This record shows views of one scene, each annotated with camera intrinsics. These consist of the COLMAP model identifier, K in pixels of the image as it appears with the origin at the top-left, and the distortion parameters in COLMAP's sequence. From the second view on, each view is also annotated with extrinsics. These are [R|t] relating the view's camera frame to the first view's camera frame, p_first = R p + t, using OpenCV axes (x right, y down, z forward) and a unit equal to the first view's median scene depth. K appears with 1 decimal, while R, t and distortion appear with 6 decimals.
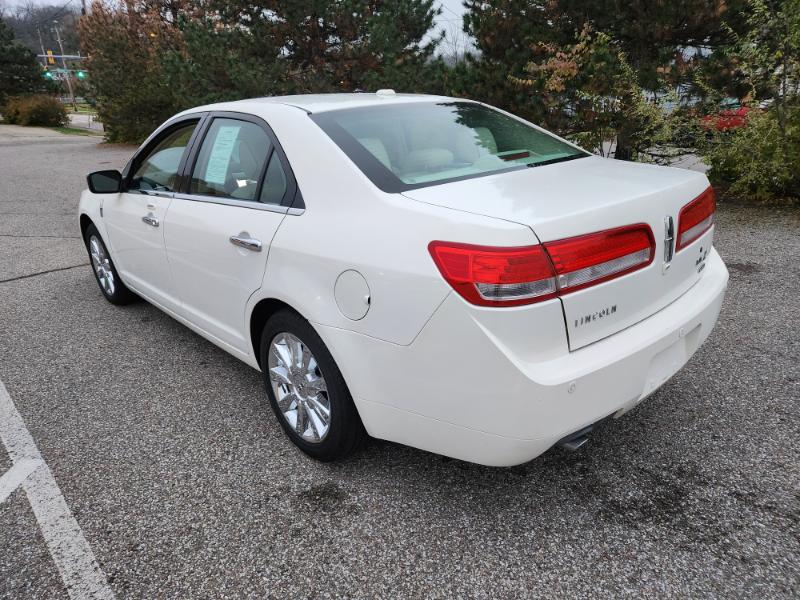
lens RADIAL K [[529.2, 0, 395.8], [0, 529.2, 307.9], [0, 0, 1]] dist [0.072908, -0.061830]
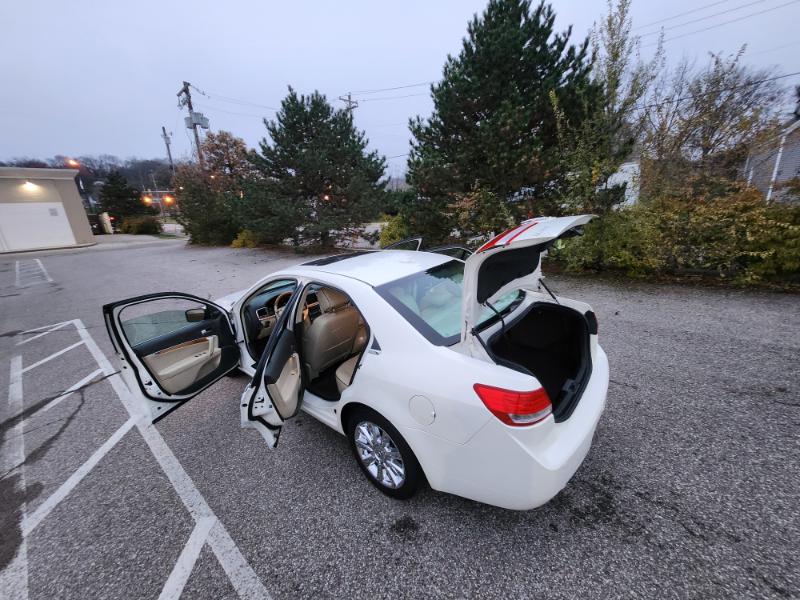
lens RADIAL K [[311.6, 0, 395.8], [0, 311.6, 298.3], [0, 0, 1]] dist [-0.000210, 0.000154]
pose [[0.992323, -0.072154, 0.100447, -0.209067], [0.079816, 0.994024, -0.074467, -0.270858], [-0.094474, 0.081913, 0.992152, 0.008868]]
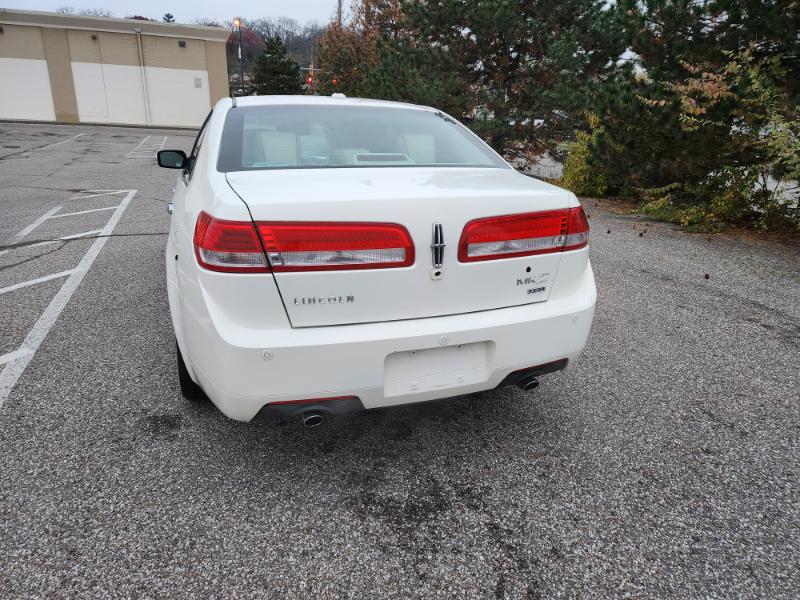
lens RADIAL K [[525.8, 0, 396.1], [0, 525.8, 300.7], [0, 0, 1]] dist [0.074198, -0.057842]
pose [[0.924373, 0.176250, -0.338334, 0.692393], [-0.188340, 0.982099, -0.002961, -0.006684], [0.331755, 0.066459, 0.941021, 0.039743]]
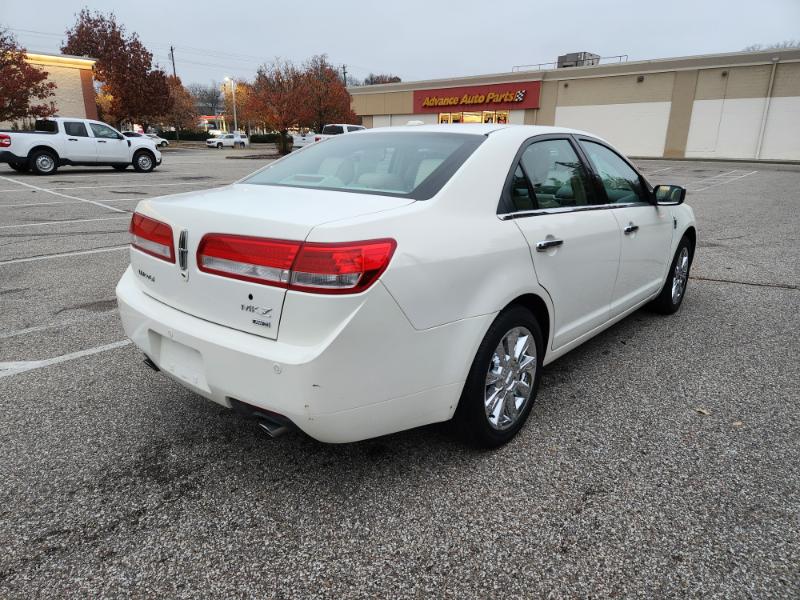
lens RADIAL K [[525.8, 0, 396.1], [0, 525.8, 300.7], [0, 0, 1]] dist [0.074198, -0.057842]
pose [[0.125205, 0.310713, -0.942221, 1.457542], [-0.362548, 0.898344, 0.248067, -0.416856], [0.923516, 0.310542, 0.225125, 1.051052]]
